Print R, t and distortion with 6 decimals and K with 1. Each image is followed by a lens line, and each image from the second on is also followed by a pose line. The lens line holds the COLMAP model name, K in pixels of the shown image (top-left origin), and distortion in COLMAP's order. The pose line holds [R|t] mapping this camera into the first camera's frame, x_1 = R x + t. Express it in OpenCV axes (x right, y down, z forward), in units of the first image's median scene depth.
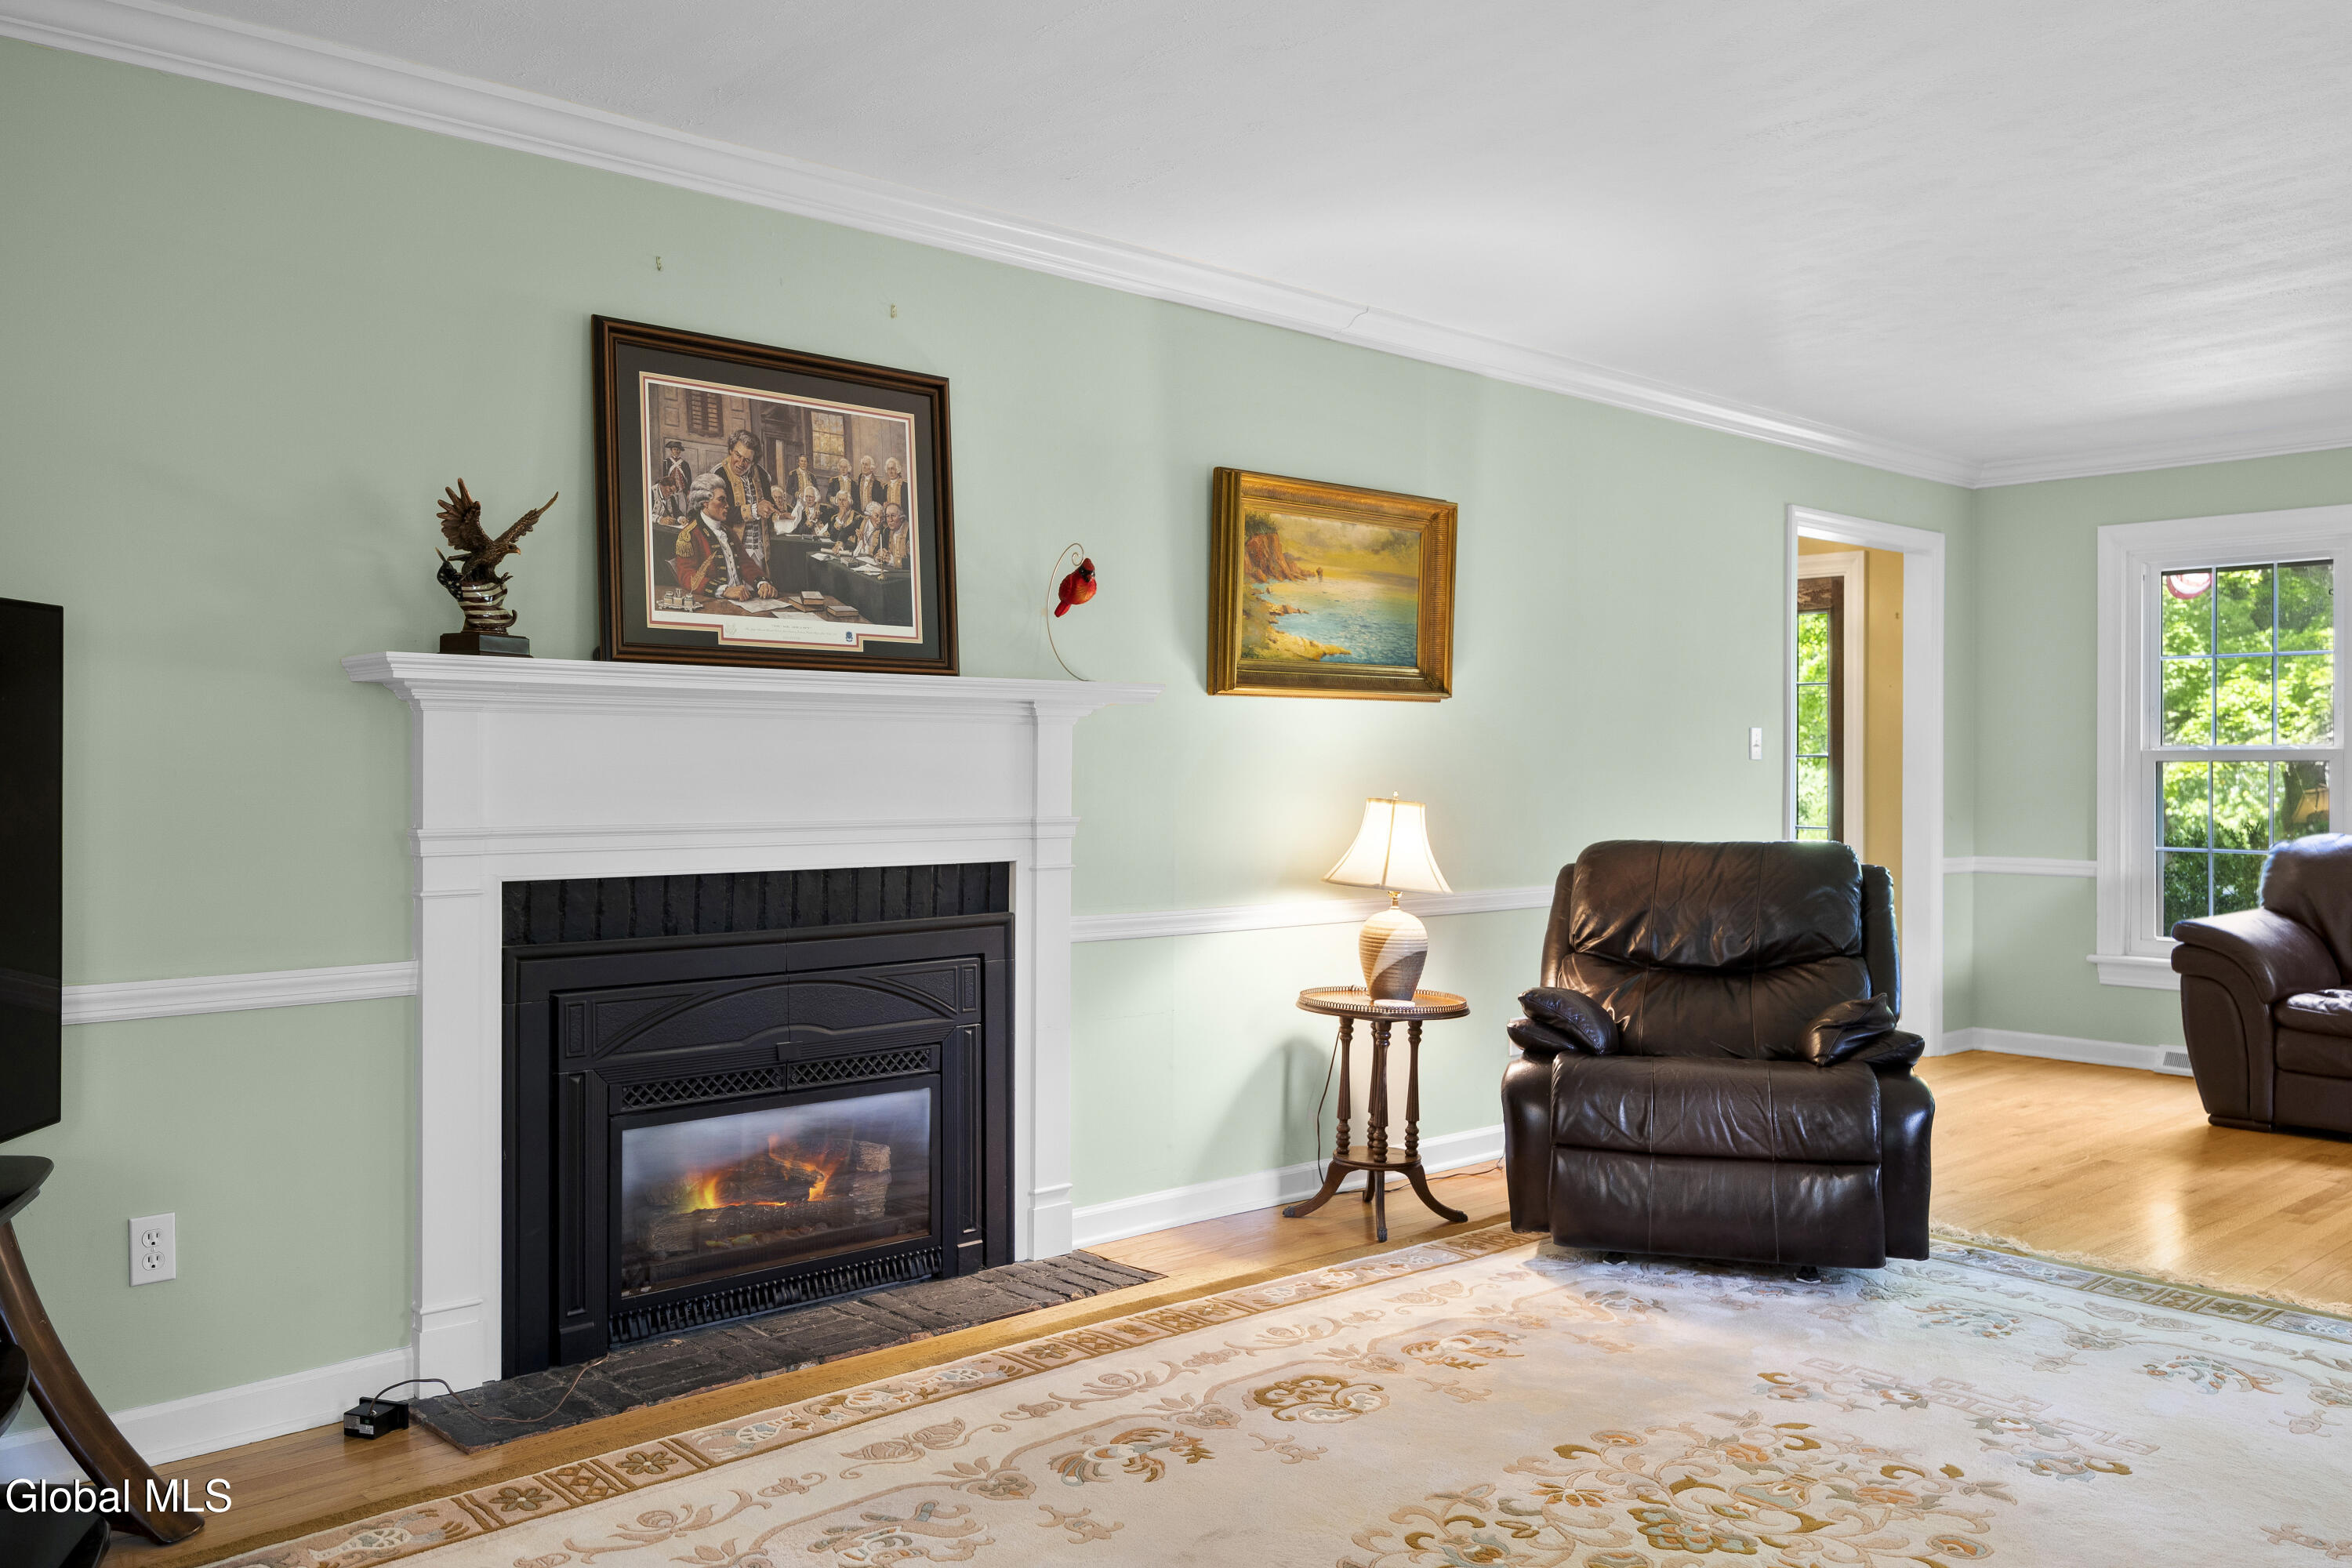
lens RADIAL K [[1851.8, 0, 1176.0], [0, 1851.8, 784.0], [0, 0, 1]] dist [0.001352, -0.001234]
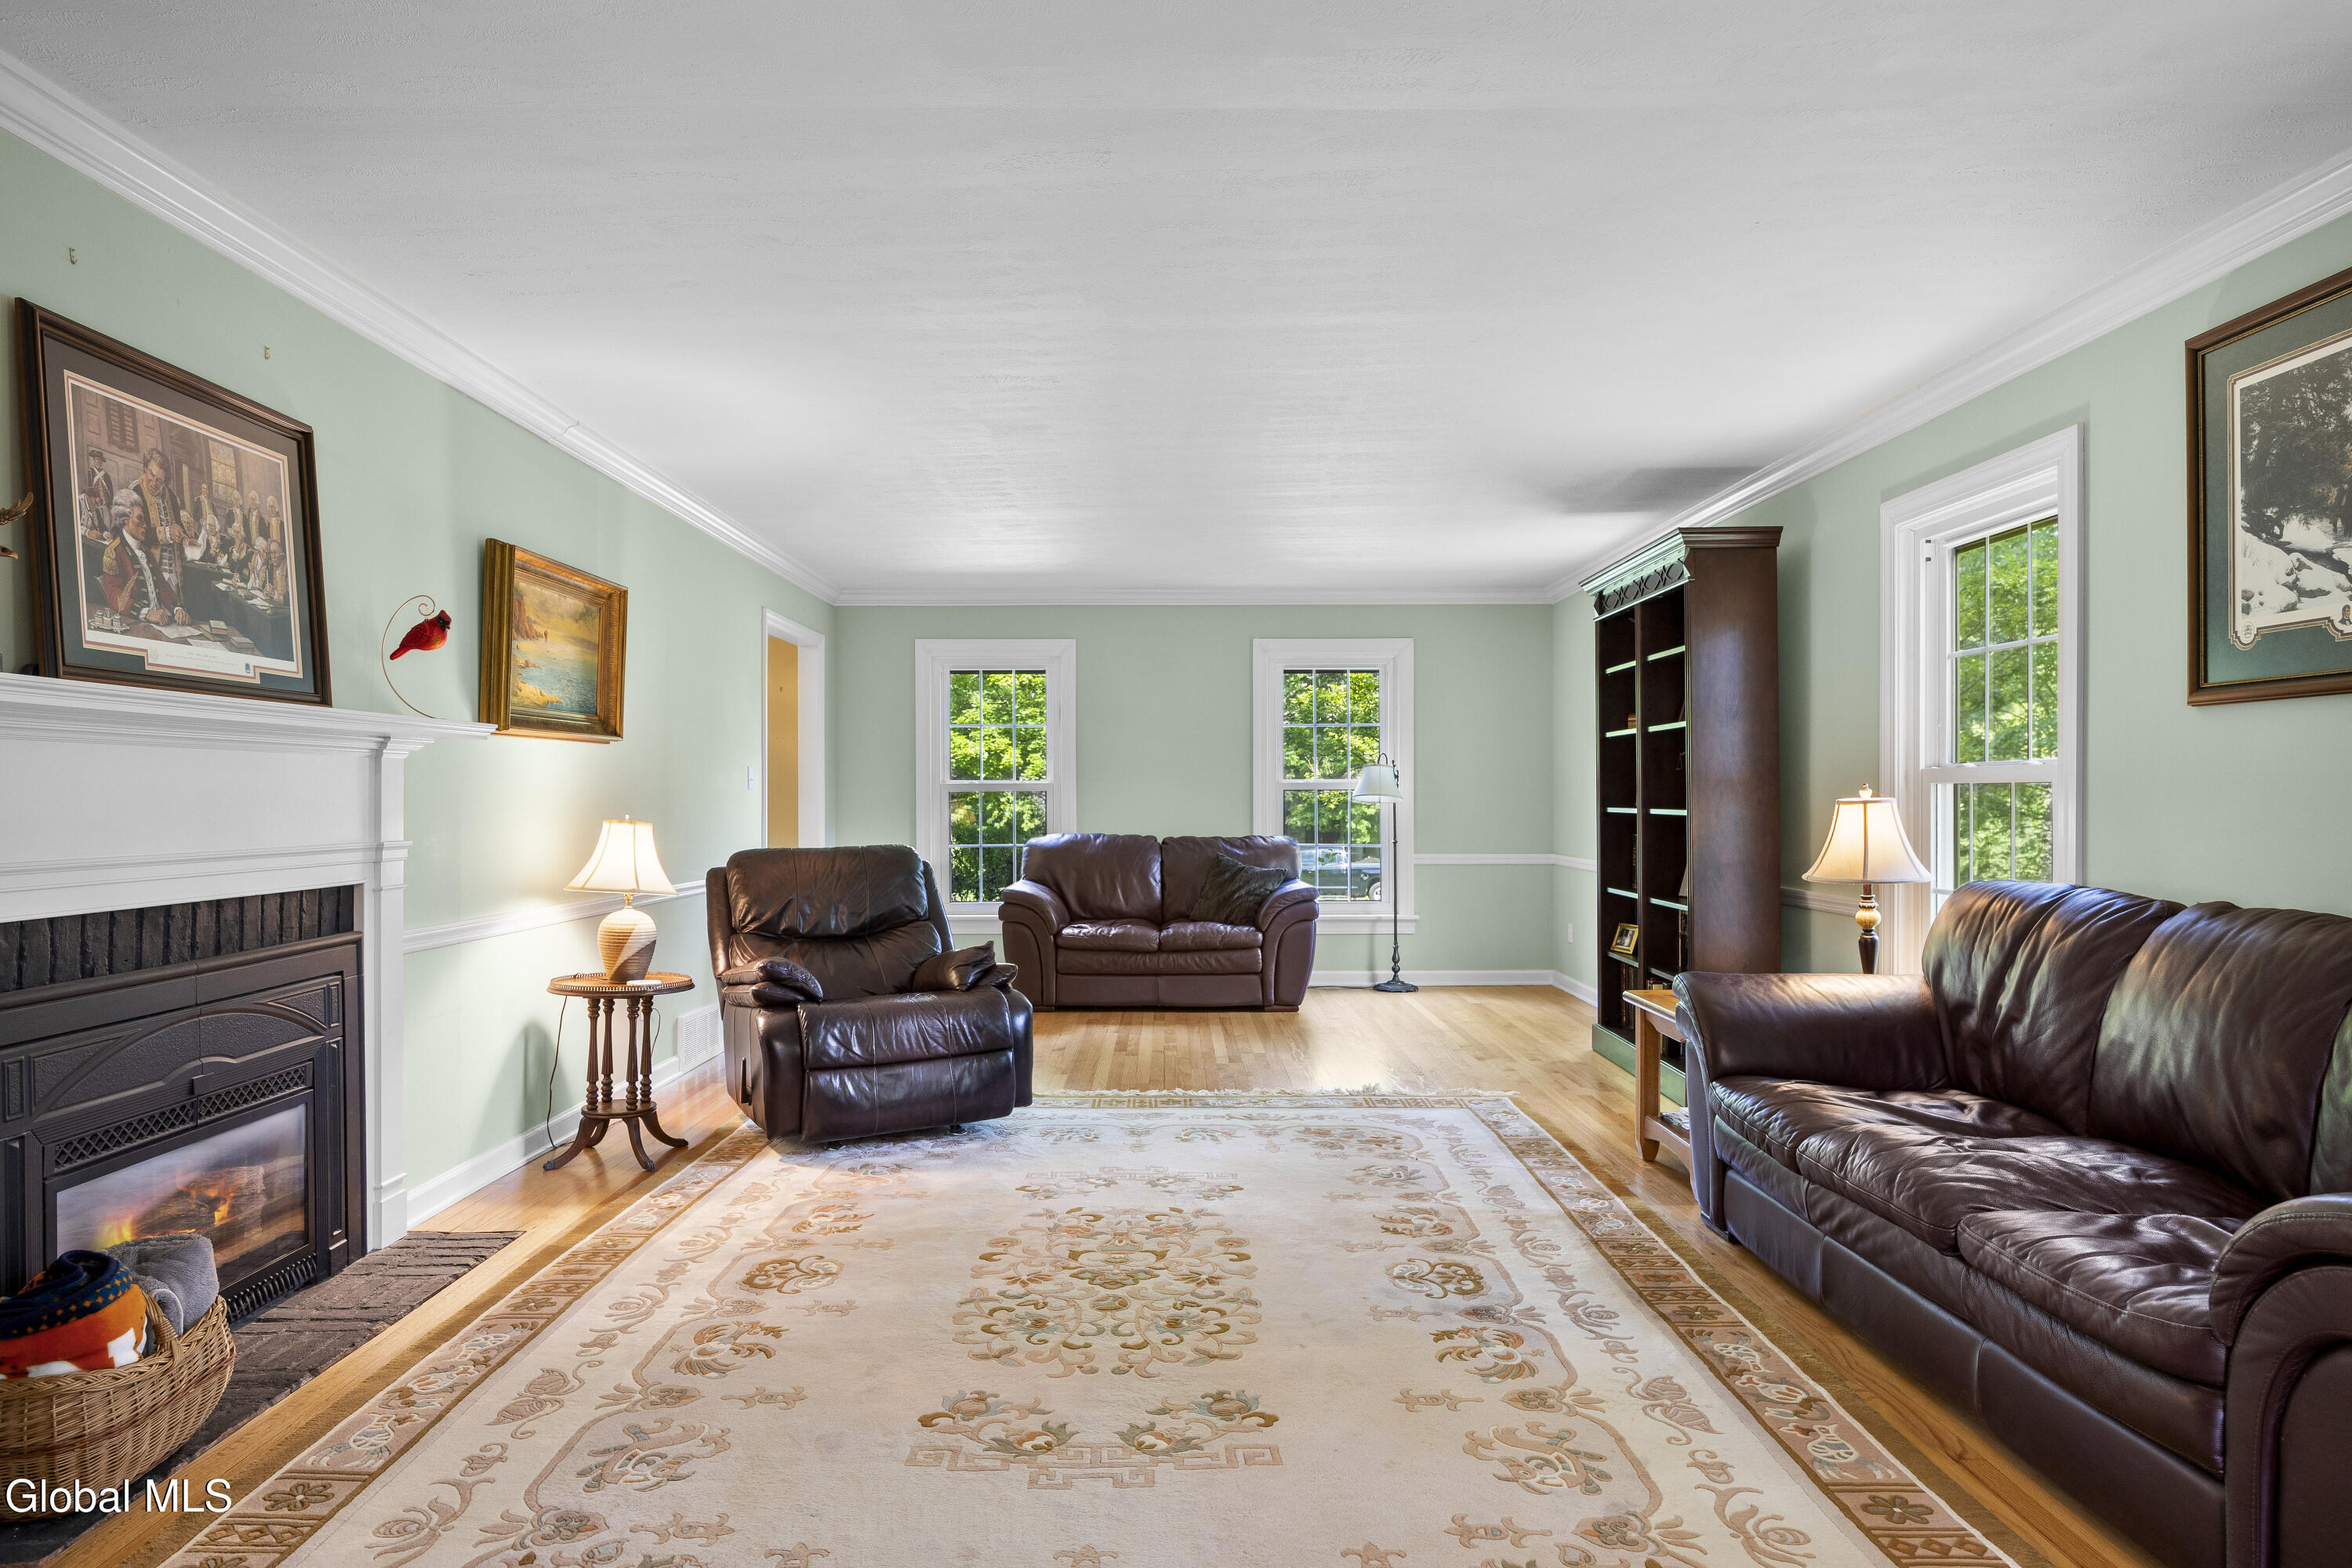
lens RADIAL K [[1378.9, 0, 1175.7], [0, 1378.9, 809.6], [0, 0, 1]] dist [0.000096, -0.000565]
pose [[0.669945, -0.010019, 0.742343, -0.401315], [0.008564, 0.999947, 0.005767, -0.002271], [-0.742361, 0.002494, 0.669995, 0.119307]]
